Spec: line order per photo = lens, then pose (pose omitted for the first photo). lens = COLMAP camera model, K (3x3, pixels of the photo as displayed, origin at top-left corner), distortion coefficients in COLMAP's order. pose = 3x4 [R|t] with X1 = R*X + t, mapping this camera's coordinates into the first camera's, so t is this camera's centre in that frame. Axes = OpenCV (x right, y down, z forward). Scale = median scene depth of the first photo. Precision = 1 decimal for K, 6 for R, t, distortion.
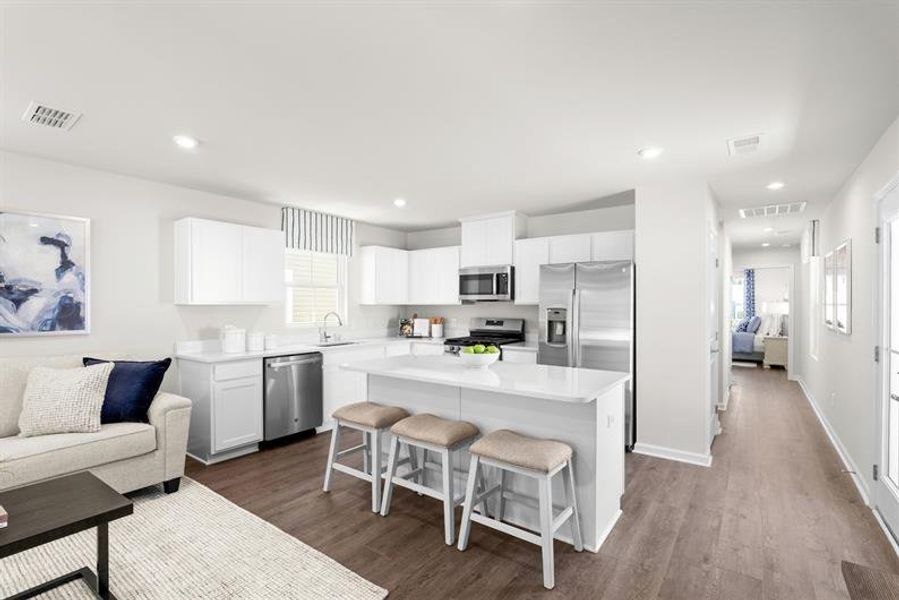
lens RADIAL K [[412.1, 0, 458.2], [0, 412.1, 306.2], [0, 0, 1]] dist [-0.003480, -0.000408]
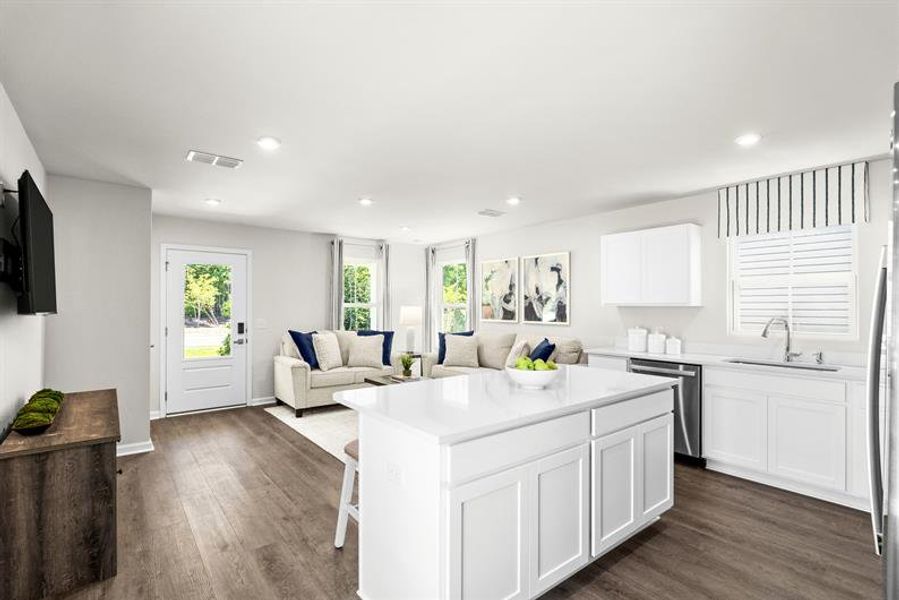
lens RADIAL K [[431.5, 0, 446.2], [0, 431.5, 303.1], [0, 0, 1]] dist [-0.010548, 0.000248]
pose [[-0.276560, -0.008587, -0.960958, 0.591802], [-0.007621, 0.999948, -0.006742, -0.000788], [0.960966, 0.005458, -0.276611, 0.737267]]
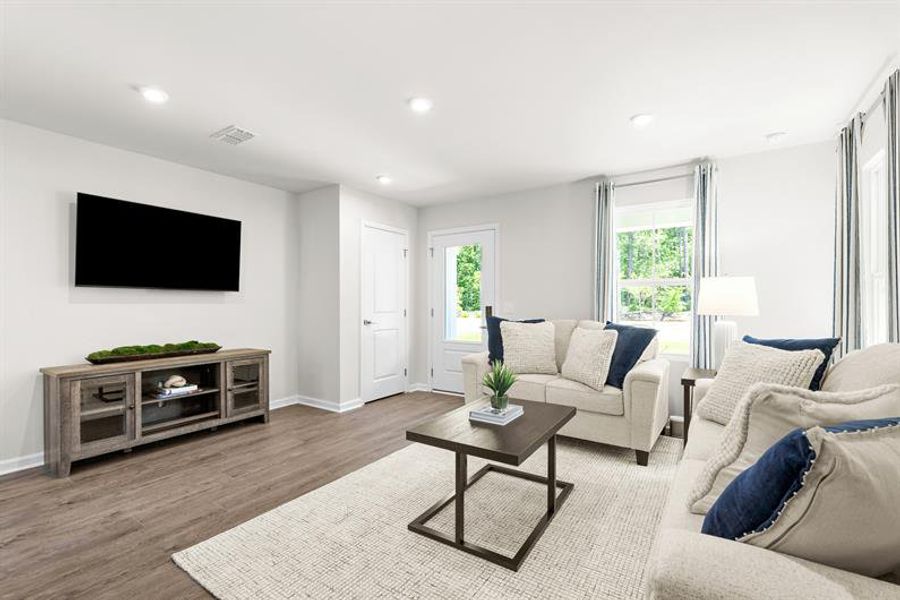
lens RADIAL K [[397.5, 0, 448.8], [0, 397.5, 301.5], [0, 0, 1]] dist [-0.008191, -0.000490]
pose [[-0.999805, 0.000525, -0.019757, -0.359014], [0.000423, 0.999987, 0.005157, 0.036849], [0.019759, 0.005148, -0.999792, 0.852027]]
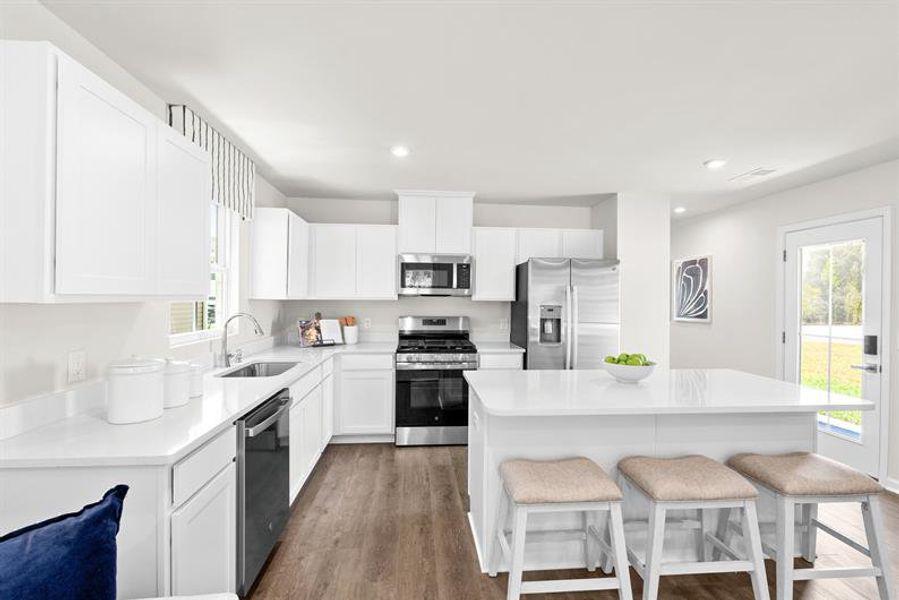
lens RADIAL K [[397.0, 0, 448.3], [0, 397.0, 301.5], [0, 0, 1]] dist [-0.008191, -0.000490]
pose [[0.764581, -0.000275, 0.644528, -0.500580], [-0.005039, 0.999967, 0.006405, -0.008181], [-0.644508, -0.008145, 0.764554, 0.442231]]
